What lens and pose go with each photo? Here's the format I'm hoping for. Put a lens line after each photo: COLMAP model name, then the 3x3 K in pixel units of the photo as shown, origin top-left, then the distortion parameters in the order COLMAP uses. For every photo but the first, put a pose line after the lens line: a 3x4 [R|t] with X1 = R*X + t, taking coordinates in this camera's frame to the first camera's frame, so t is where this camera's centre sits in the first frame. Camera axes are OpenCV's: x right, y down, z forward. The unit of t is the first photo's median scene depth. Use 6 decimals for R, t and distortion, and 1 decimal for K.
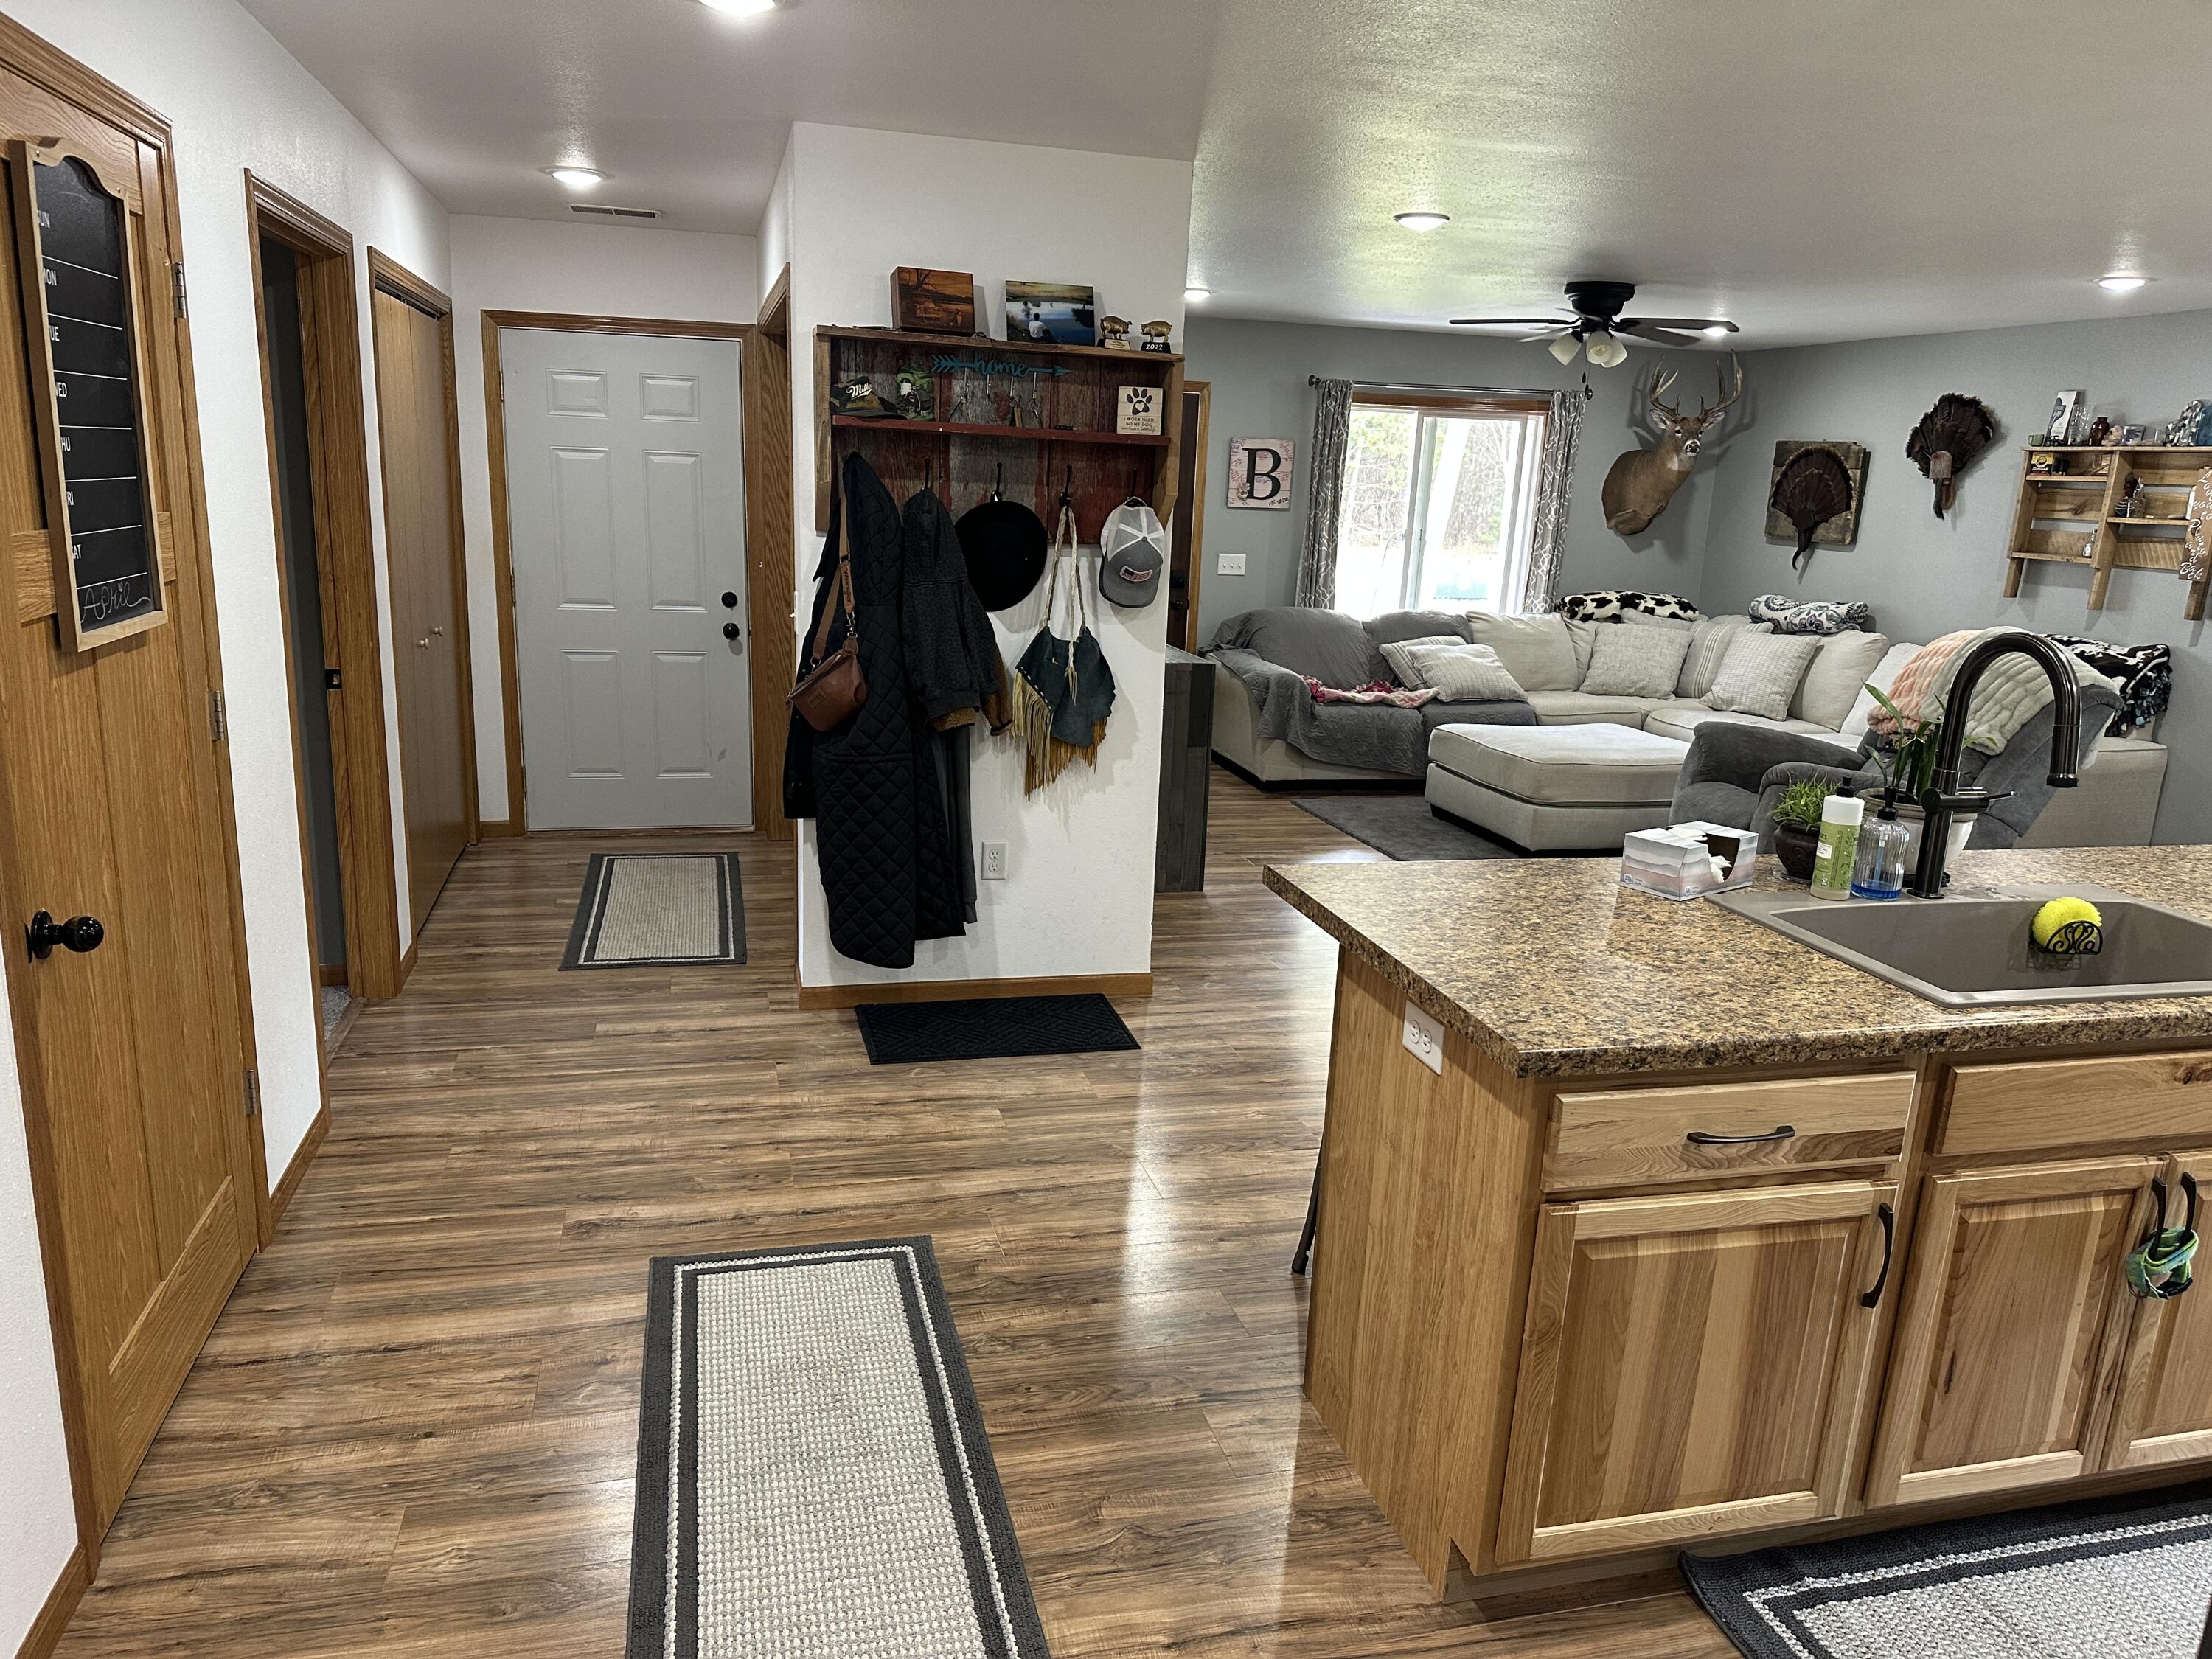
lens RADIAL K [[1566.7, 0, 1106.0], [0, 1566.7, 829.5], [0, 0, 1]] dist [0.008942, 0.003860]
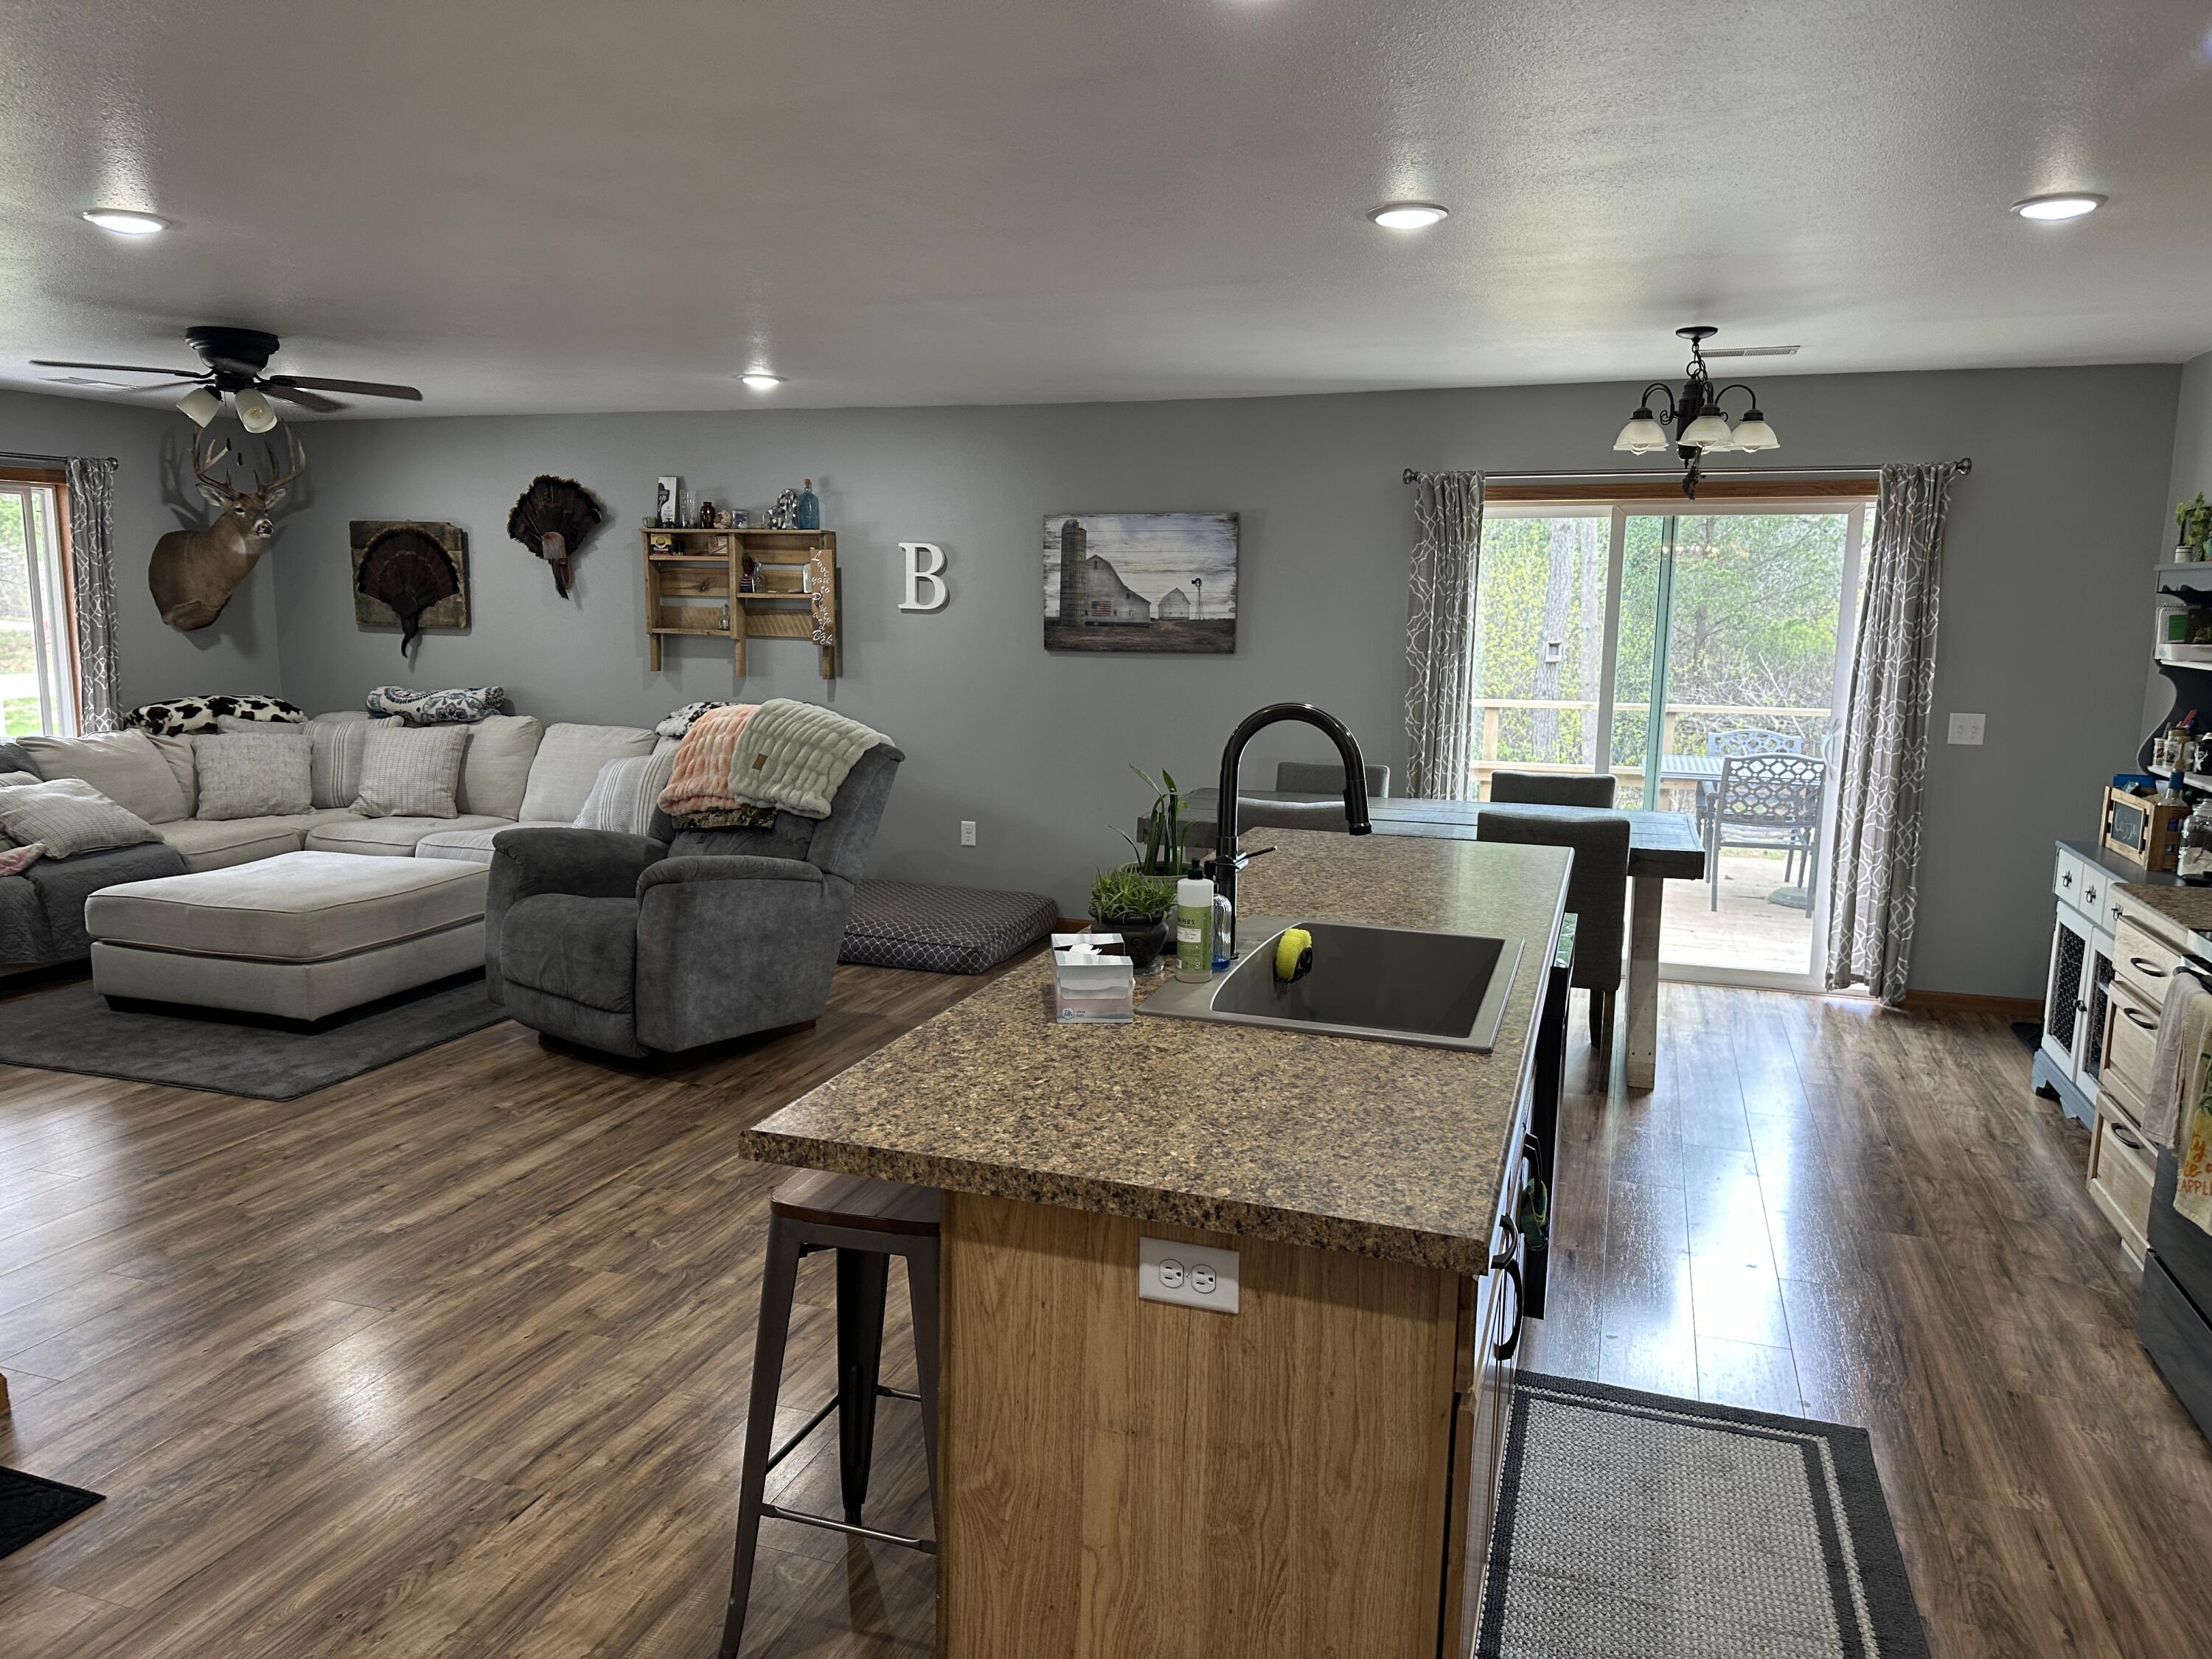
lens RADIAL K [[1554.0, 0, 1109.3], [0, 1554.0, 842.9], [0, 0, 1]] dist [0.036627, -0.068005]
pose [[0.556793, -0.161394, 0.814821, -0.113929], [0.194669, 0.978978, 0.060886, -0.036246], [-0.807518, 0.124720, 0.576506, 0.155404]]
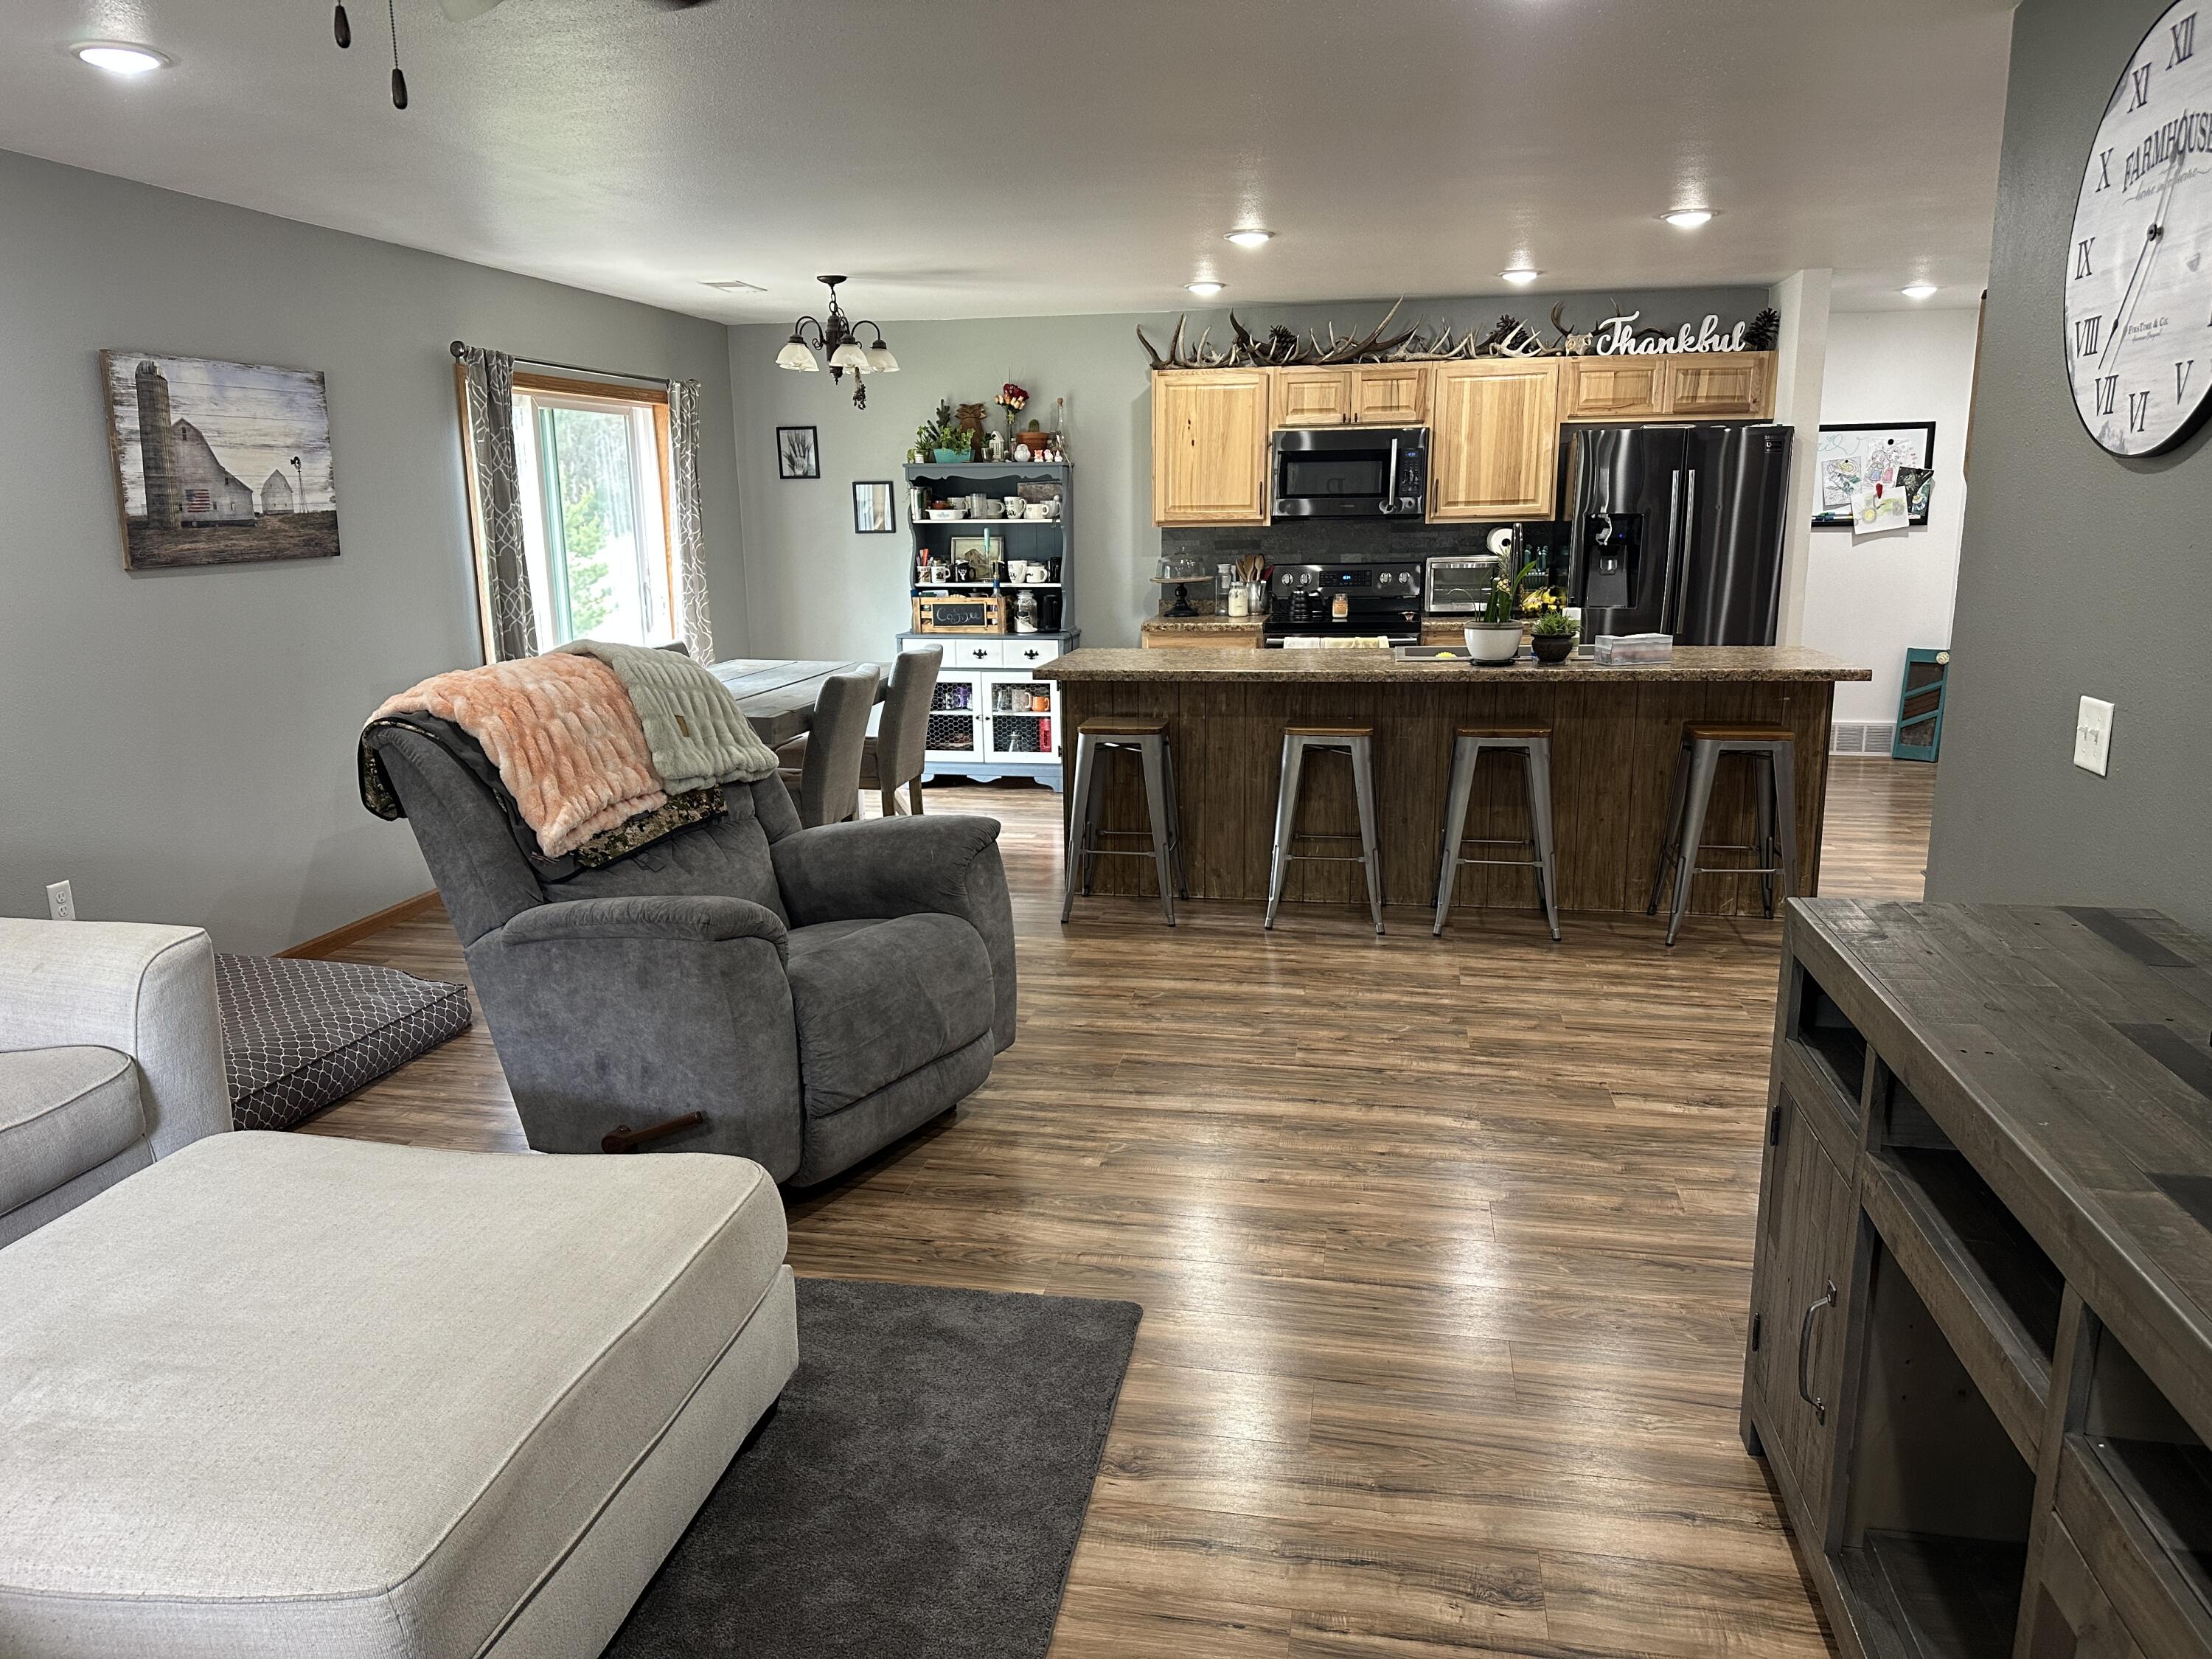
lens RADIAL K [[1503.4, 0, 1106.0], [0, 1503.4, 829.5], [0, 0, 1]] dist [0.102572, -0.129506]
pose [[-0.898946, -0.120249, 0.421232, 0.043866], [0.074780, 0.905347, 0.418037, -0.206384], [-0.431630, 0.407293, -0.804866, 0.966176]]
